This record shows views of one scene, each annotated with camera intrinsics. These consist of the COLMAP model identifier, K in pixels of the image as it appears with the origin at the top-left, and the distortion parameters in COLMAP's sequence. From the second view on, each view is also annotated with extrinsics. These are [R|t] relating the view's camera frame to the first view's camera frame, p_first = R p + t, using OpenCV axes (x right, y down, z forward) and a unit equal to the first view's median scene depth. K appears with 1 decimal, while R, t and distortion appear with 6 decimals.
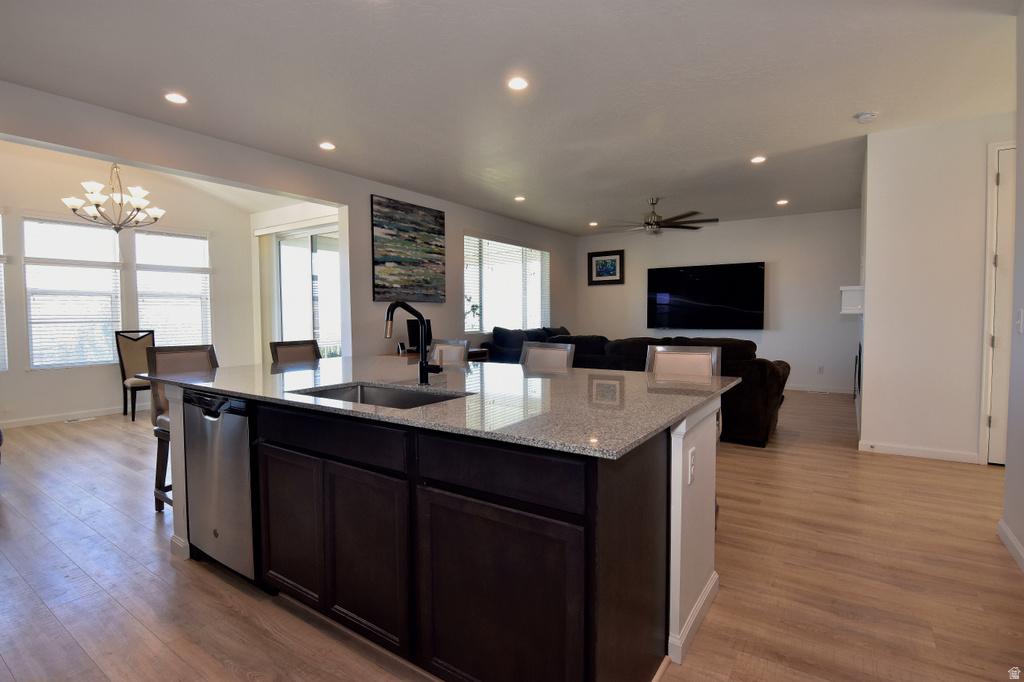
lens RADIAL K [[493.7, 0, 512.8], [0, 493.7, 338.6], [0, 0, 1]] dist [-0.008374, -0.009377]
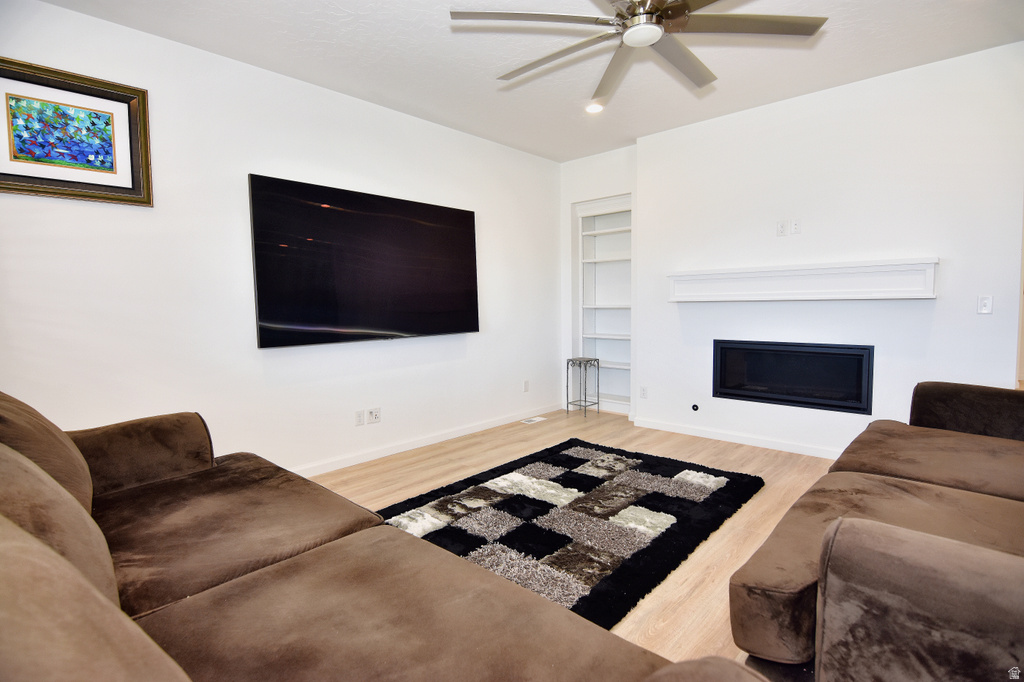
lens RADIAL K [[493.7, 0, 512.8], [0, 493.7, 338.6], [0, 0, 1]] dist [-0.008374, -0.009377]
pose [[0.162612, -0.065176, 0.984535, -0.061709], [0.057674, 0.996738, 0.056458, -0.049663], [-0.985003, 0.047601, 0.165841, 1.094108]]
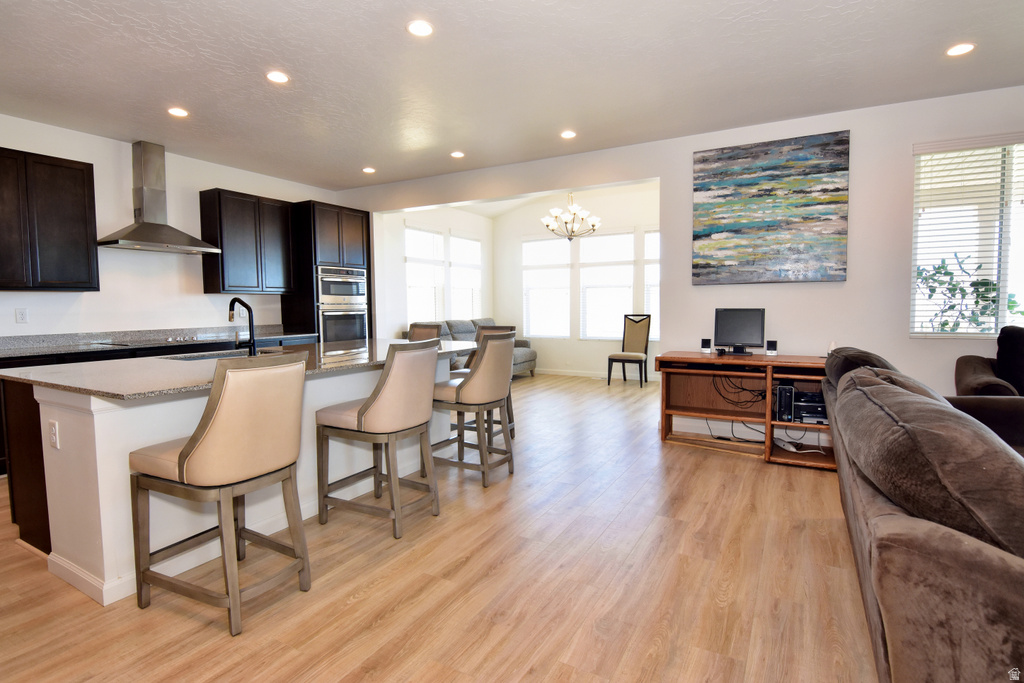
lens RADIAL K [[520.3, 0, 514.1], [0, 520.3, 337.9], [0, 0, 1]] dist [-0.002419, -0.014467]
pose [[0.088955, 0.069871, -0.993582, 0.488842], [-0.039215, 0.997009, 0.066601, -0.031218], [0.995263, 0.033039, 0.091429, 0.566337]]
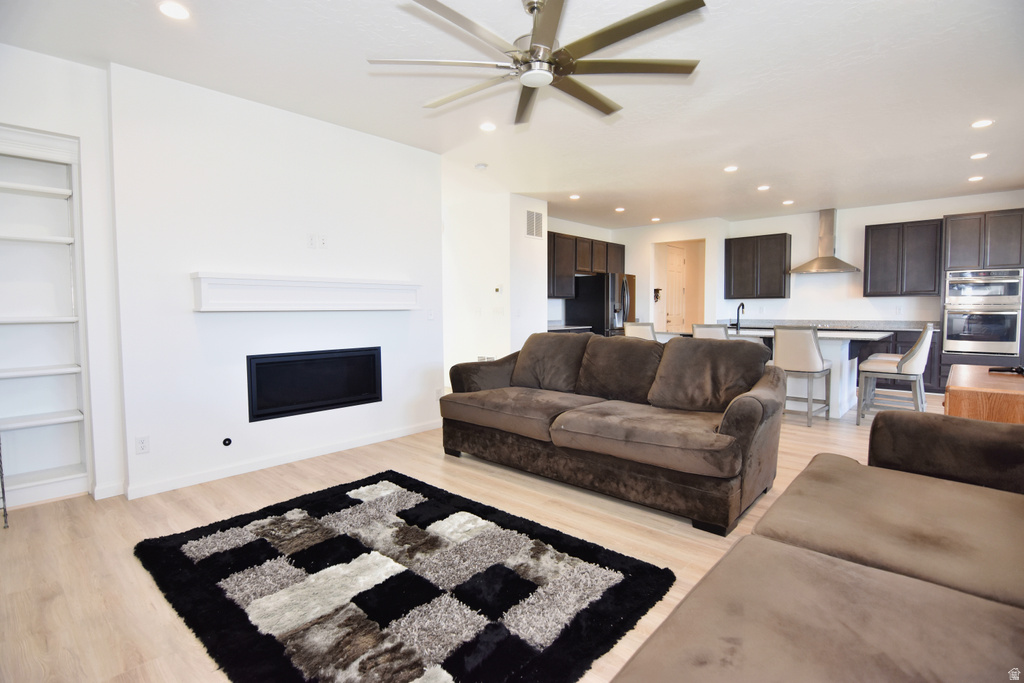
lens RADIAL K [[493.7, 0, 512.8], [0, 493.7, 339.1], [0, 0, 1]] dist [-0.008374, -0.009377]
pose [[-0.988462, 0.003118, 0.151434, 0.257627], [0.019268, 0.994254, 0.105298, -0.068821], [-0.150236, 0.107000, -0.982843, 1.459959]]
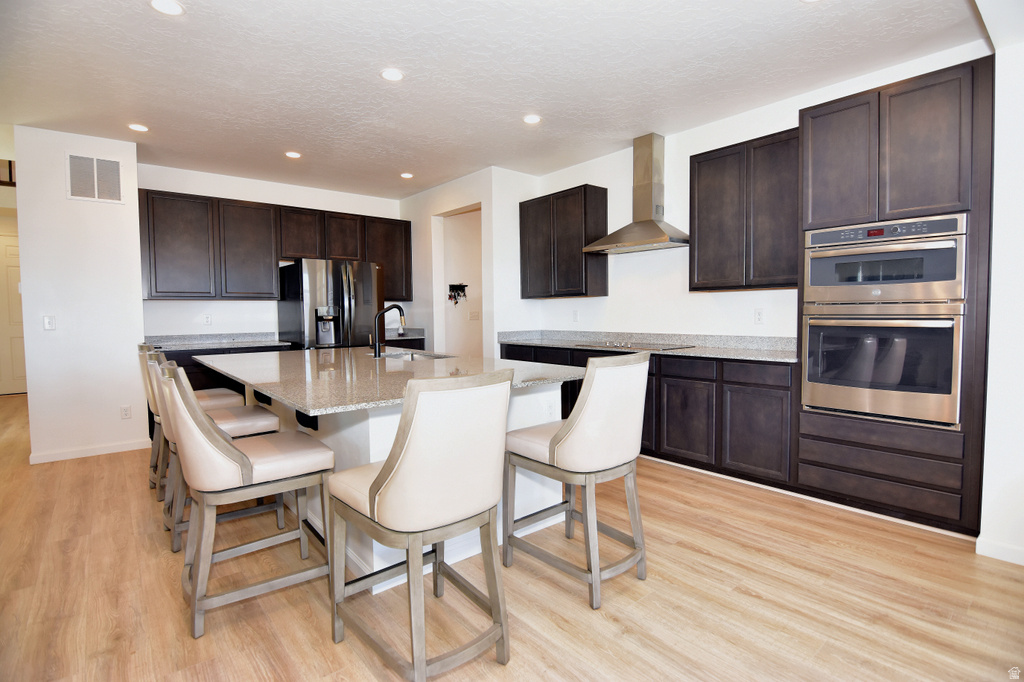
lens RADIAL K [[493.7, 0, 512.8], [0, 493.7, 338.6], [0, 0, 1]] dist [-0.008374, -0.009377]
pose [[-0.961173, 0.003553, 0.275925, -0.353744], [0.030619, 0.995116, 0.093848, -0.035628], [-0.274244, 0.098652, -0.956587, 0.832237]]
